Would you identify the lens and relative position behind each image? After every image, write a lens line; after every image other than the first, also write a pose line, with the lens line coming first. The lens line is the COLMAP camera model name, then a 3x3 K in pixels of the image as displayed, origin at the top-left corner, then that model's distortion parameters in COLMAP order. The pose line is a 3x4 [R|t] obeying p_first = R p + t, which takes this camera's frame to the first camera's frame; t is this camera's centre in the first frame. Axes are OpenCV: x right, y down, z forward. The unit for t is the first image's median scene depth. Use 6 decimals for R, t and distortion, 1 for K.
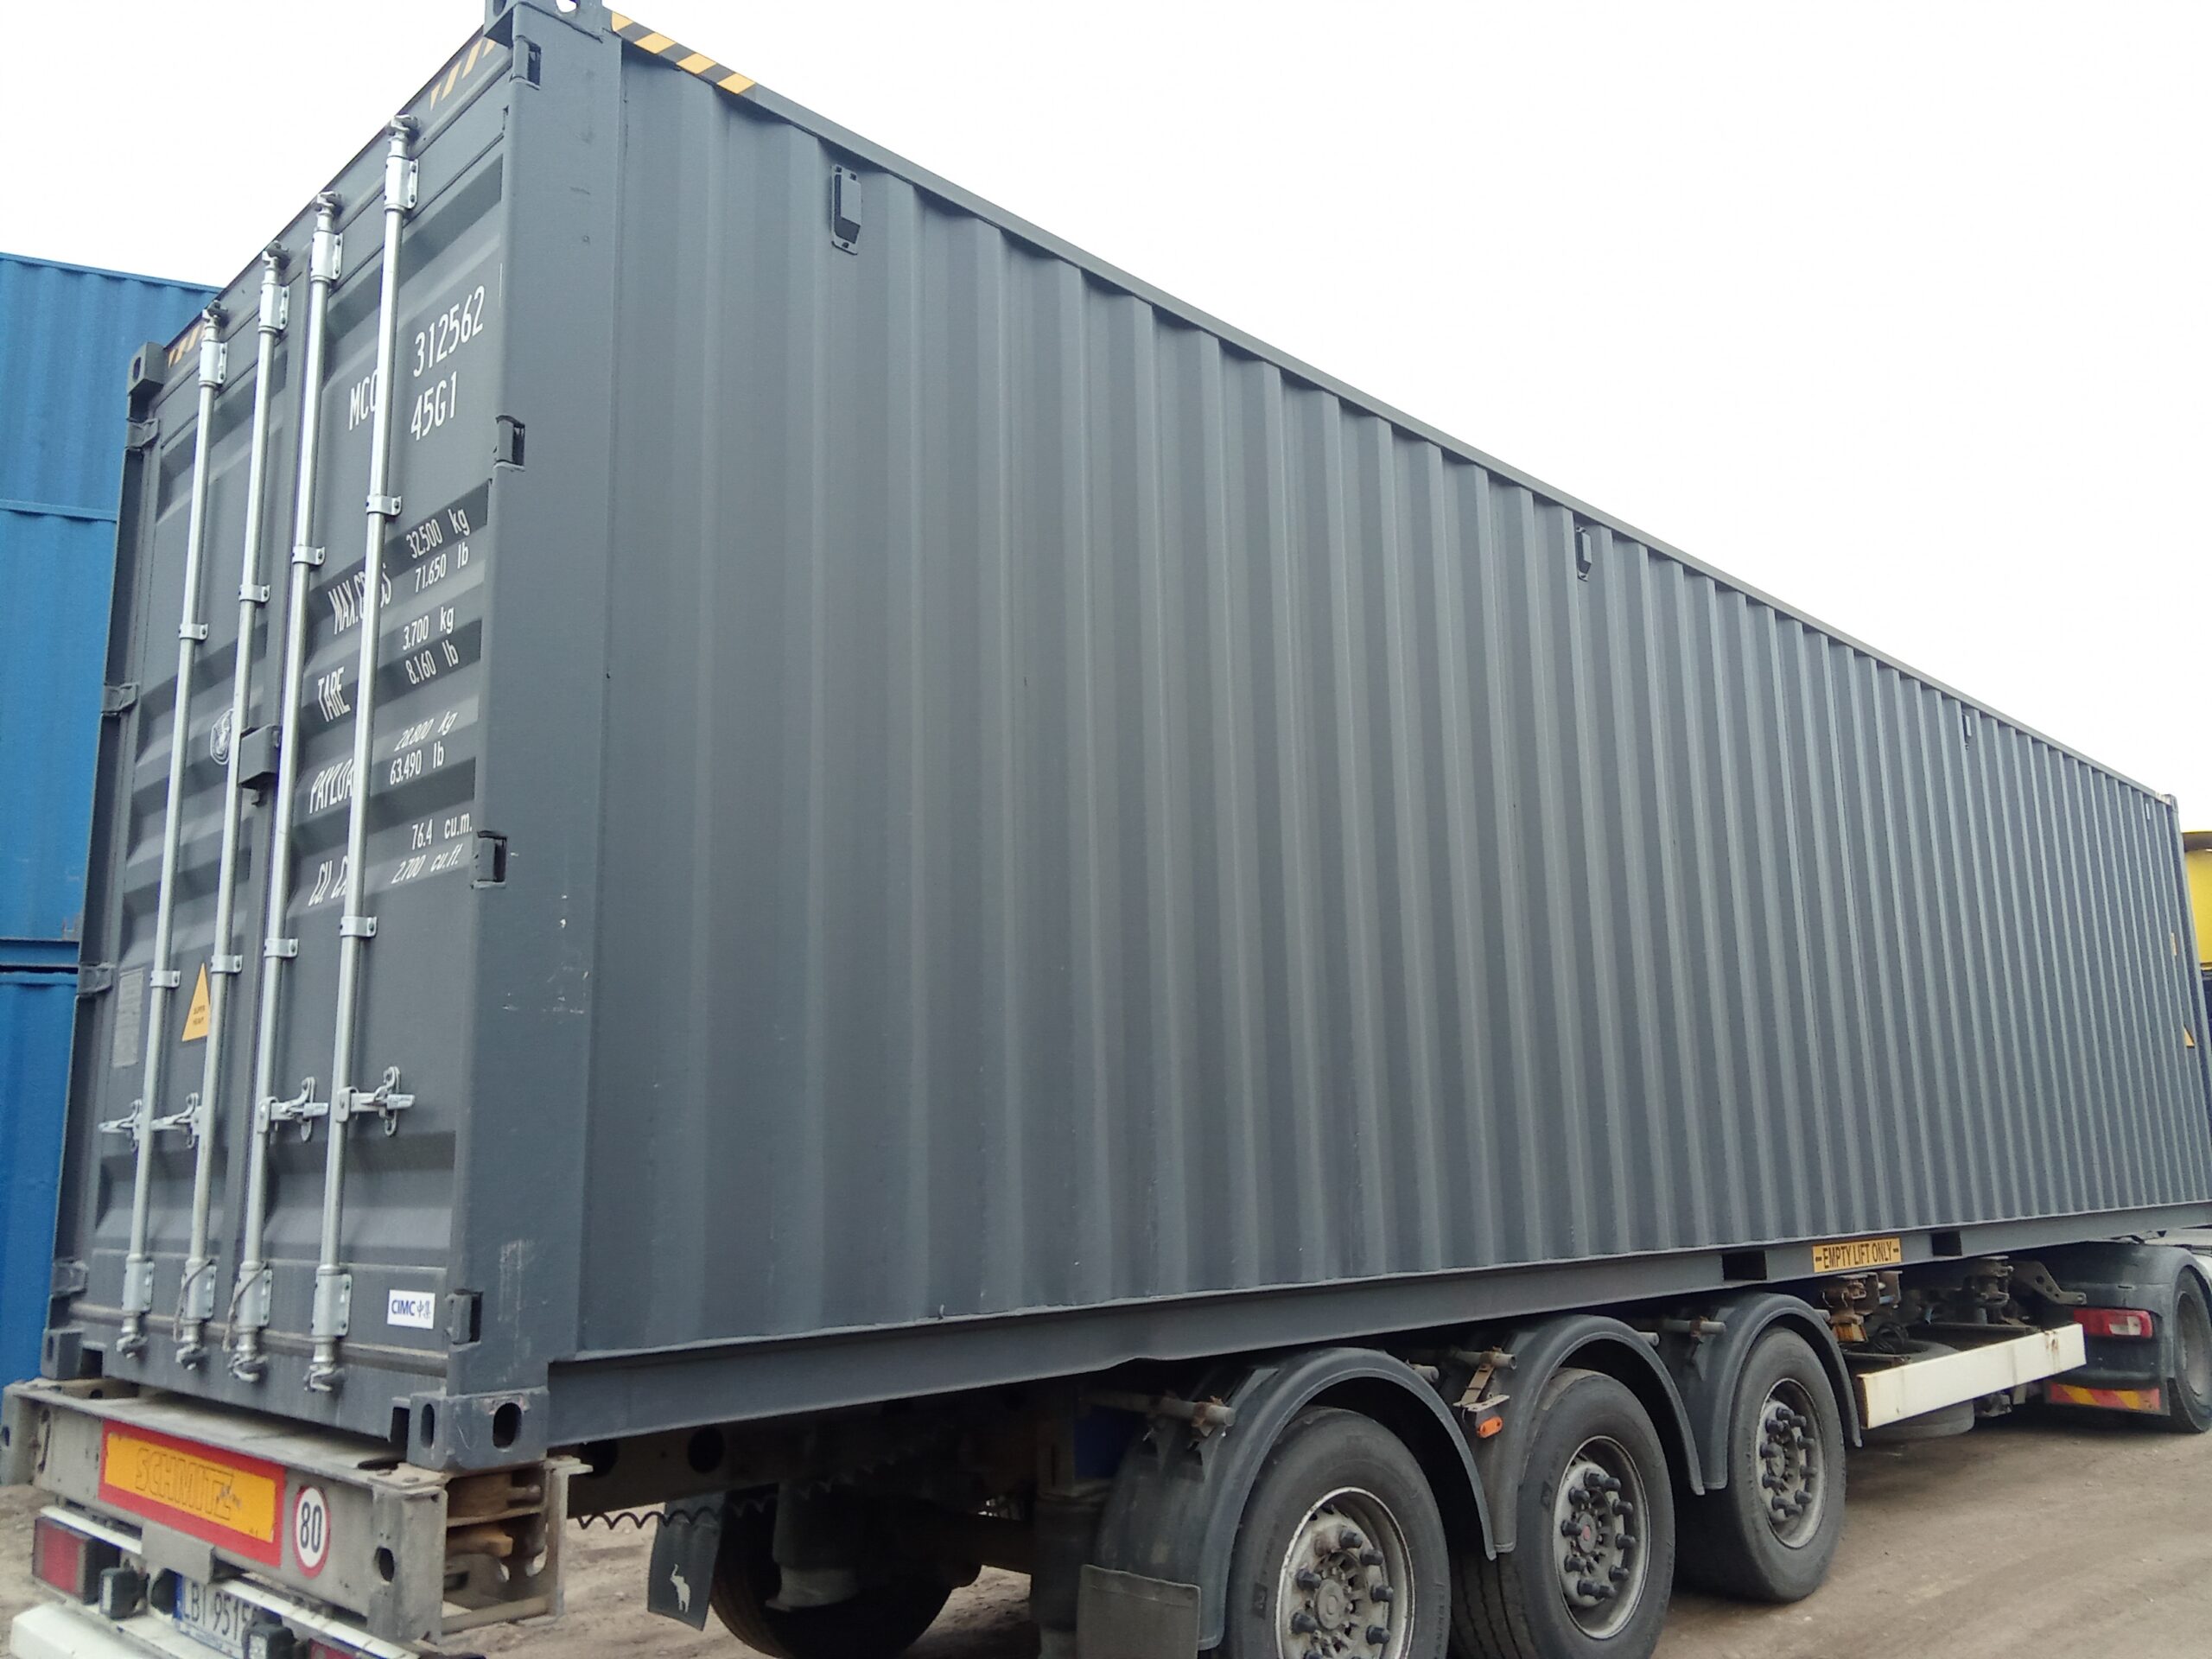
lens RADIAL K [[1787.8, 0, 1106.0], [0, 1787.8, 829.5], [0, 0, 1]] dist [0.001750, -0.002540]
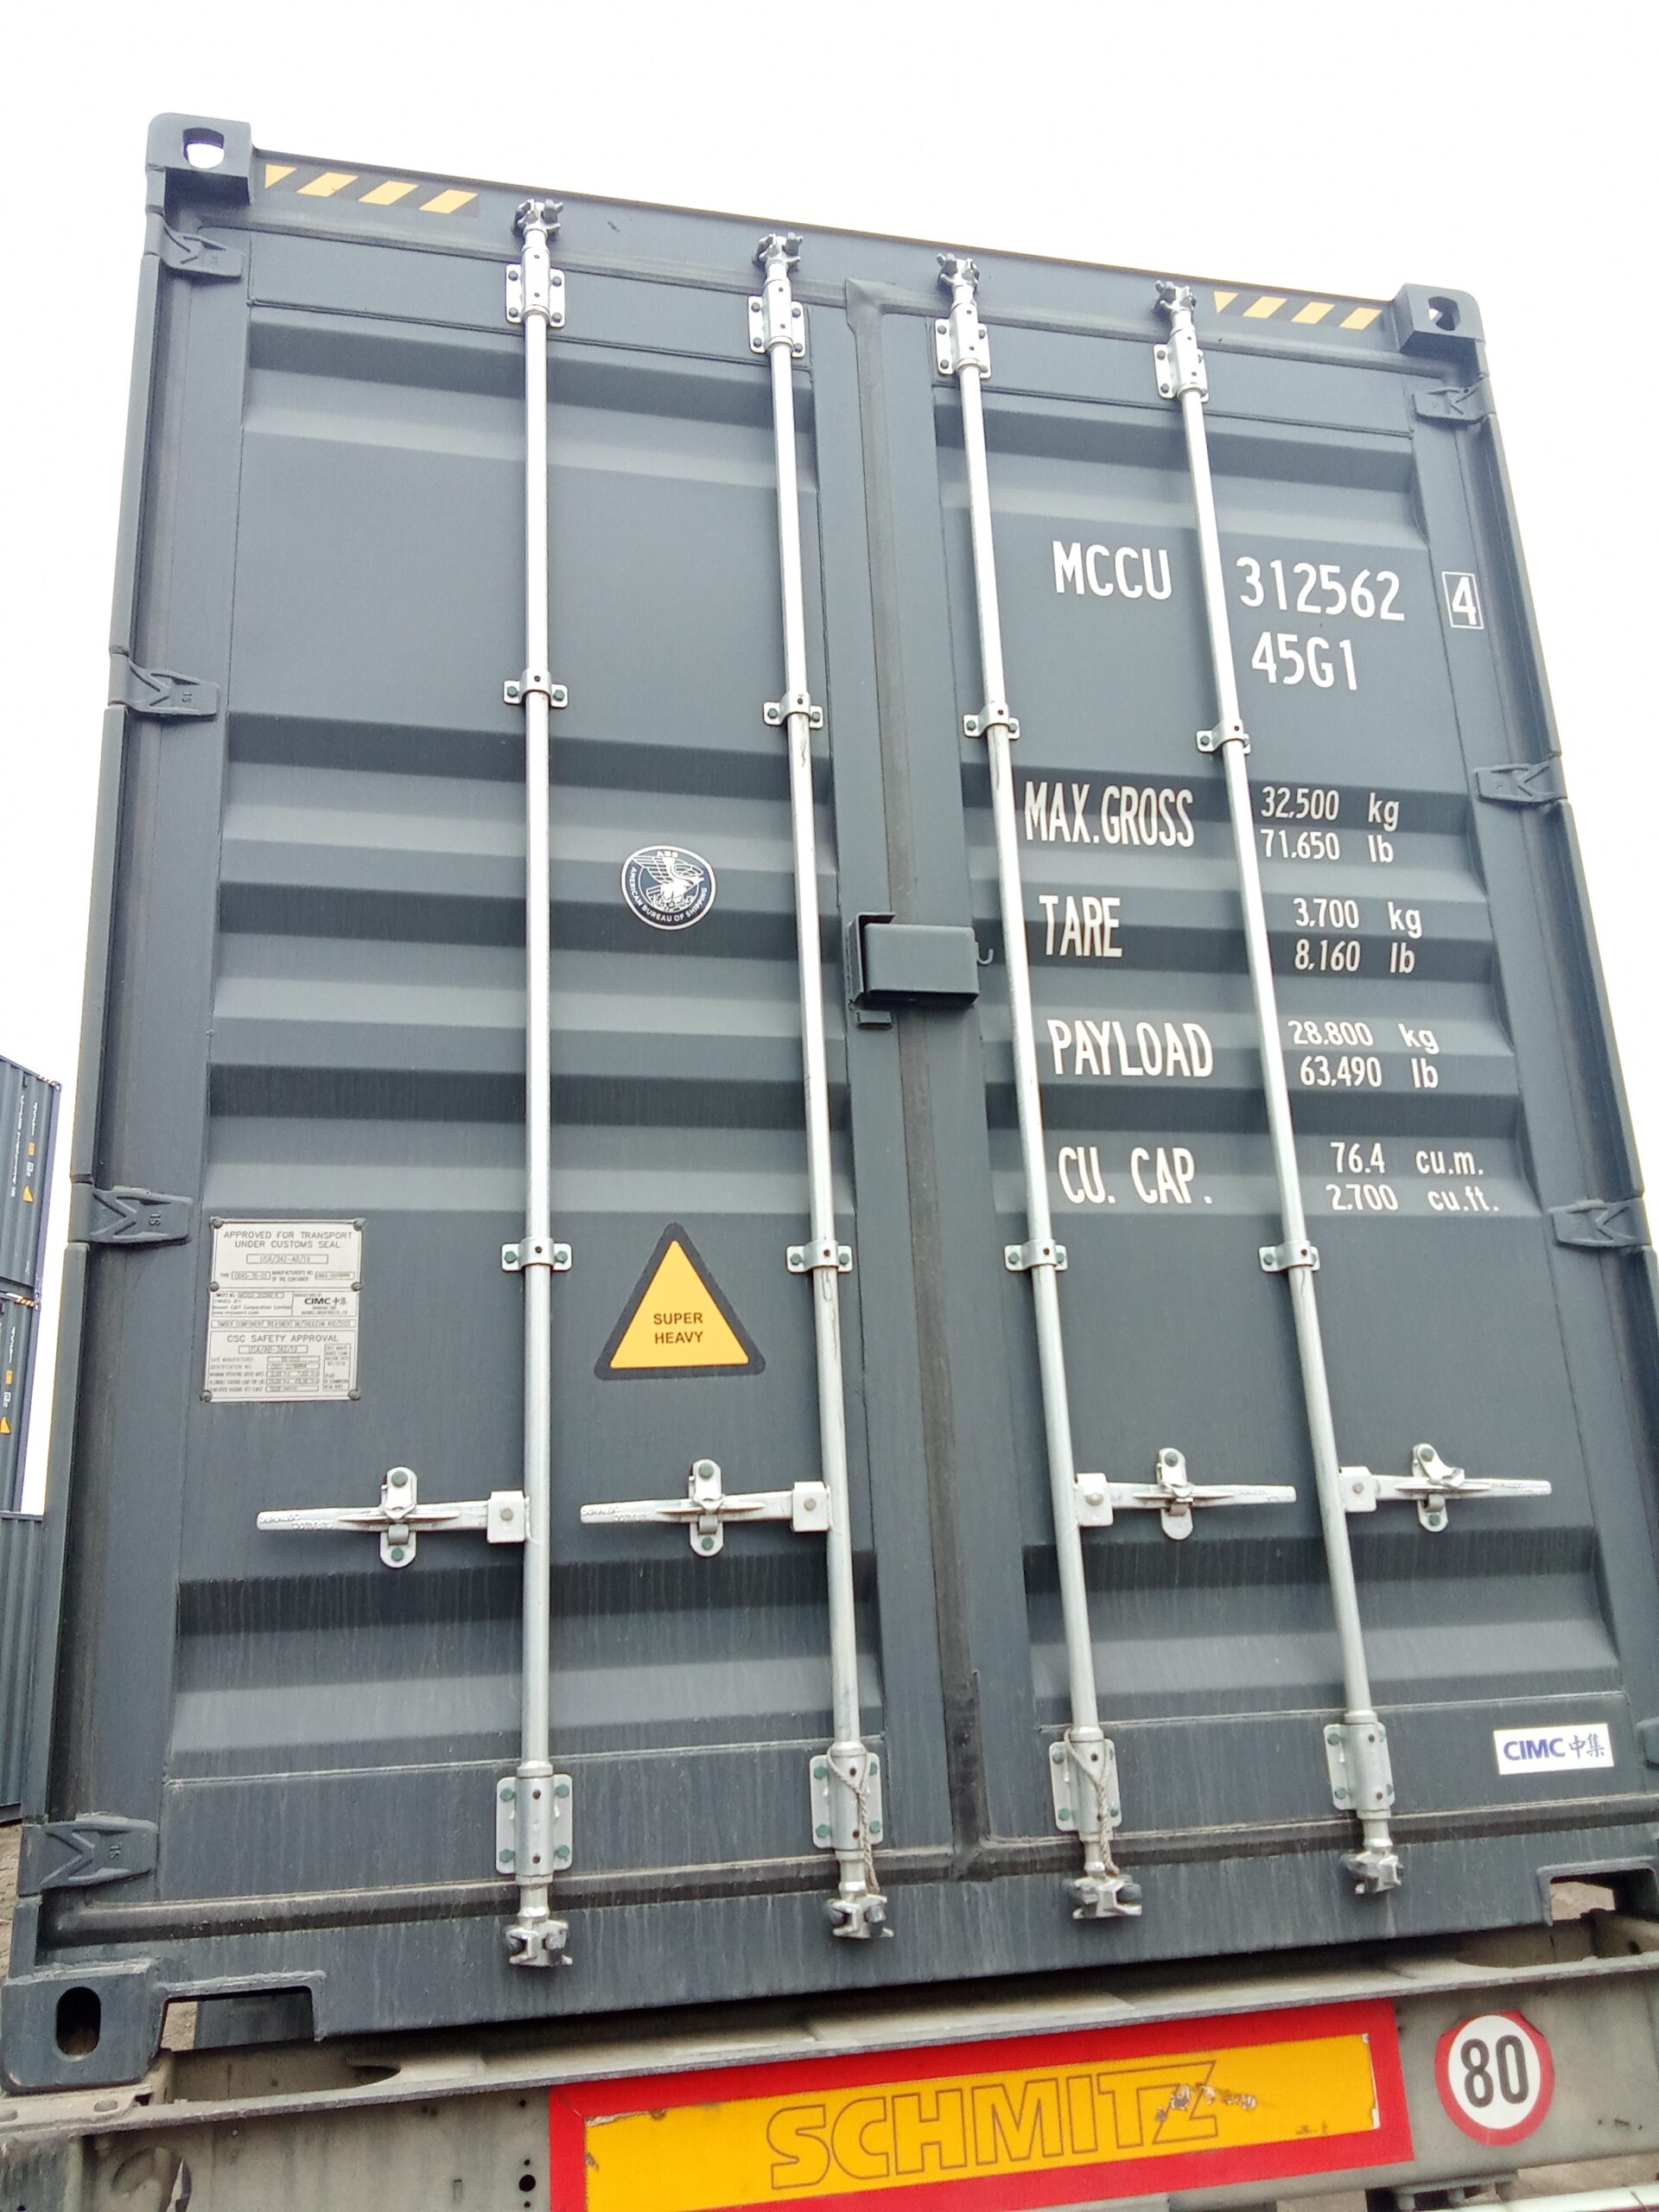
lens RADIAL K [[1787.8, 0, 825.3], [0, 1787.8, 1021.1], [0, 0, 1]] dist [0.001750, -0.002540]
pose [[0.526023, 0.255076, 0.811318, -1.191887], [-0.132323, 0.966893, -0.218195, 0.153708], [-0.840114, 0.007420, 0.542360, 0.758653]]
